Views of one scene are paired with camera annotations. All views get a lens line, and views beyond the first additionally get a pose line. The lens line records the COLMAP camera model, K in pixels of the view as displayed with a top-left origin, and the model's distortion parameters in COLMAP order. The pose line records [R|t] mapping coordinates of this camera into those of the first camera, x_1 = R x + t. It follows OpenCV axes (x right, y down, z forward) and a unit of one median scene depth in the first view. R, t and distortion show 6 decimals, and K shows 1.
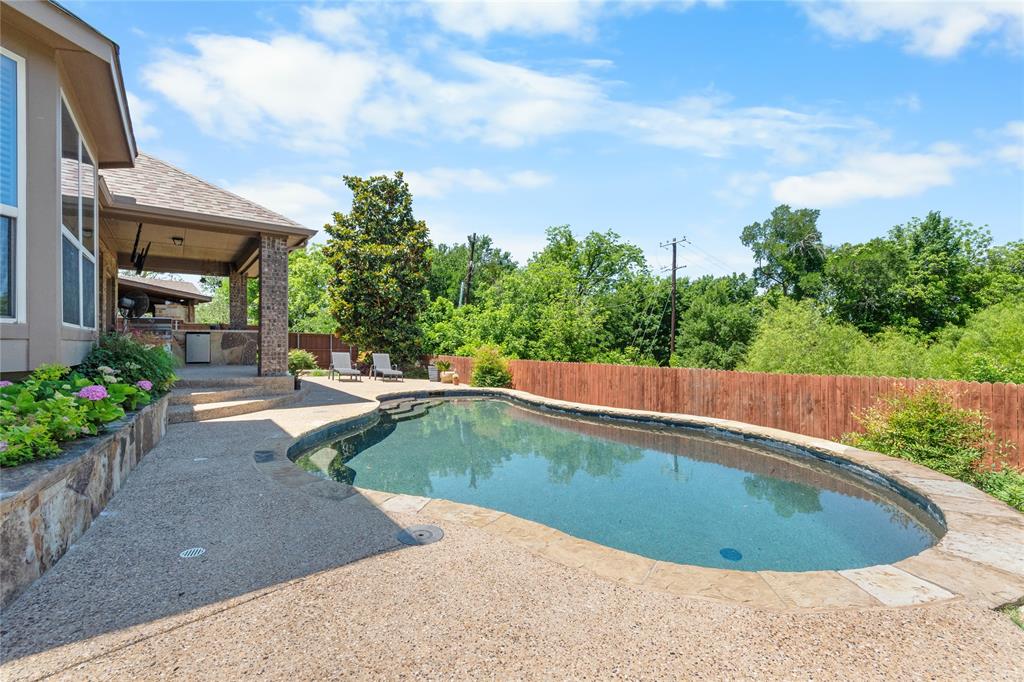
lens RADIAL K [[449.8, 0, 510.5], [0, 449.8, 338.2], [0, 0, 1]] dist [0.008073, -0.001842]
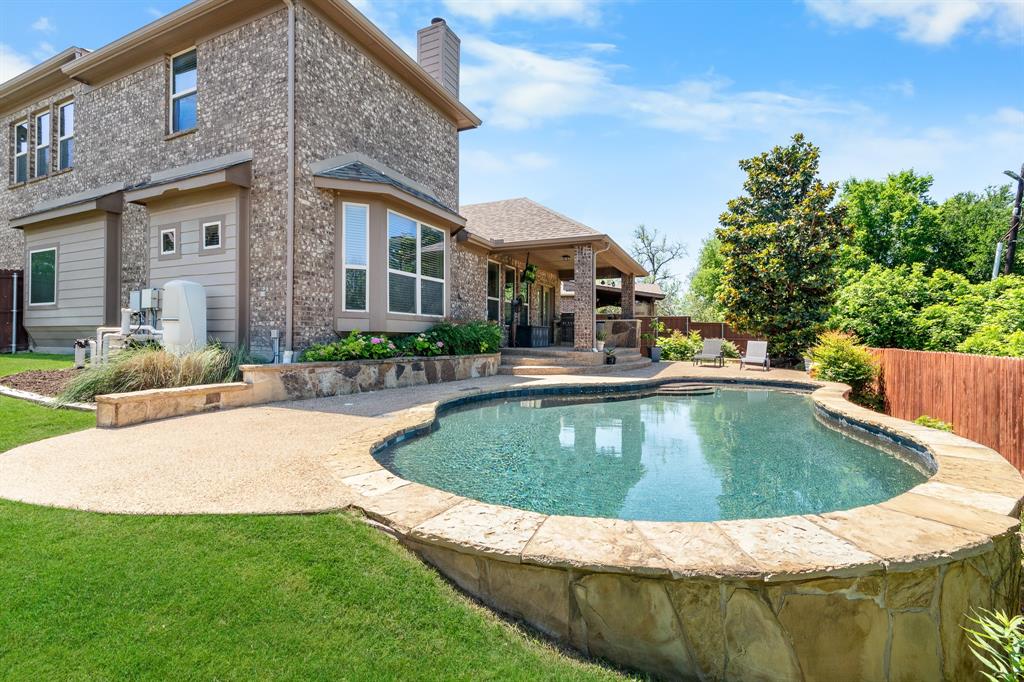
lens RADIAL K [[449.8, 0, 510.3], [0, 449.8, 338.1], [0, 0, 1]] dist [0.008073, -0.001842]
pose [[0.478158, 0.005879, -0.878254, 0.277101], [0.003424, 0.999958, 0.008558, 0.017213], [0.878267, -0.007099, 0.478118, 0.095166]]
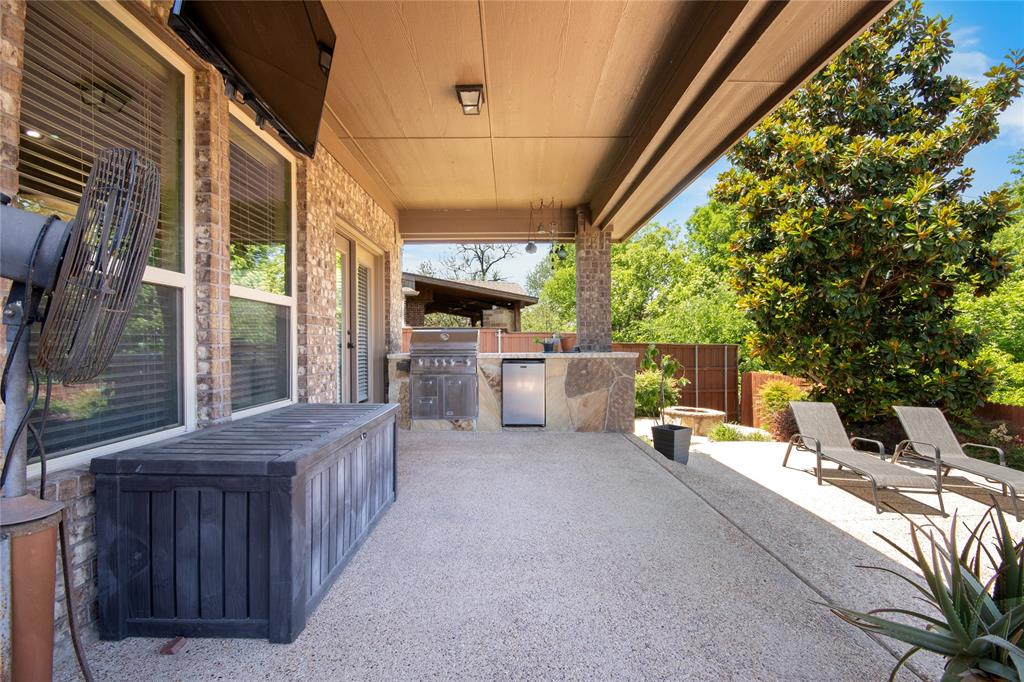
lens RADIAL K [[449.8, 0, 508.7], [0, 449.8, 343.6], [0, 0, 1]] dist [0.008073, -0.001842]
pose [[0.801760, -0.001155, -0.597645, -0.323425], [0.008451, 0.999920, 0.009404, -0.025318], [0.597586, -0.012591, 0.801706, 0.469052]]
